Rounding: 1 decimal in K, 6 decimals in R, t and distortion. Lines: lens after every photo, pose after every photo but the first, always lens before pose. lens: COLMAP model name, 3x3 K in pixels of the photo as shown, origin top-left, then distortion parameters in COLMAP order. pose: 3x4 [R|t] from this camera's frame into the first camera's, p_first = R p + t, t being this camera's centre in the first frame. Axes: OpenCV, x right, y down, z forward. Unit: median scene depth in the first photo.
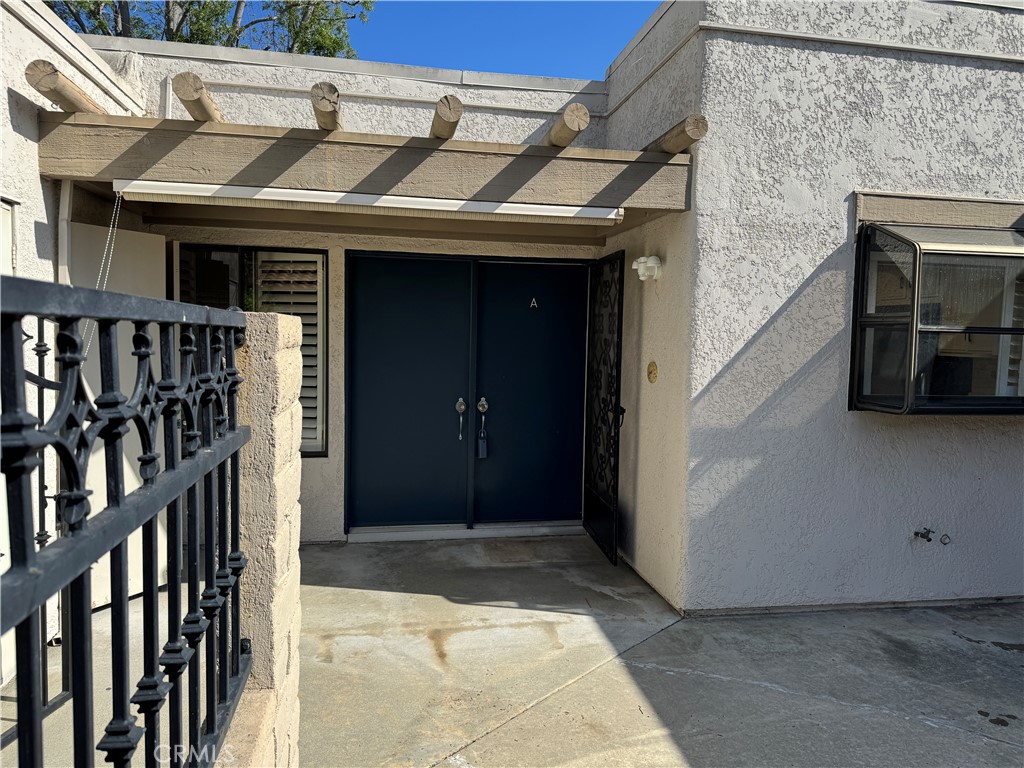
lens RADIAL K [[718.5, 0, 531.8], [0, 718.5, 385.4], [0, 0, 1]] dist [0.046890, -0.059593]
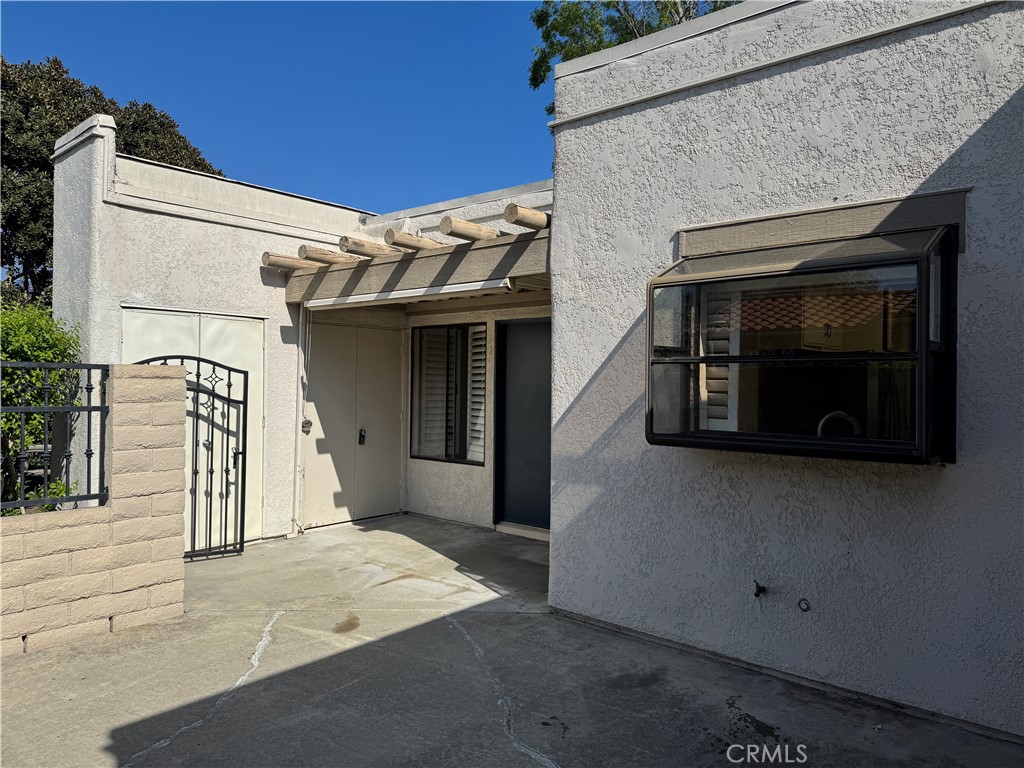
lens RADIAL K [[718.5, 0, 515.6], [0, 718.5, 387.6], [0, 0, 1]] dist [0.046890, -0.059593]
pose [[0.628429, -0.009774, -0.777805, 1.107262], [-0.050904, 0.997261, -0.053659, 0.022274], [0.776199, 0.073315, 0.626210, 0.198610]]
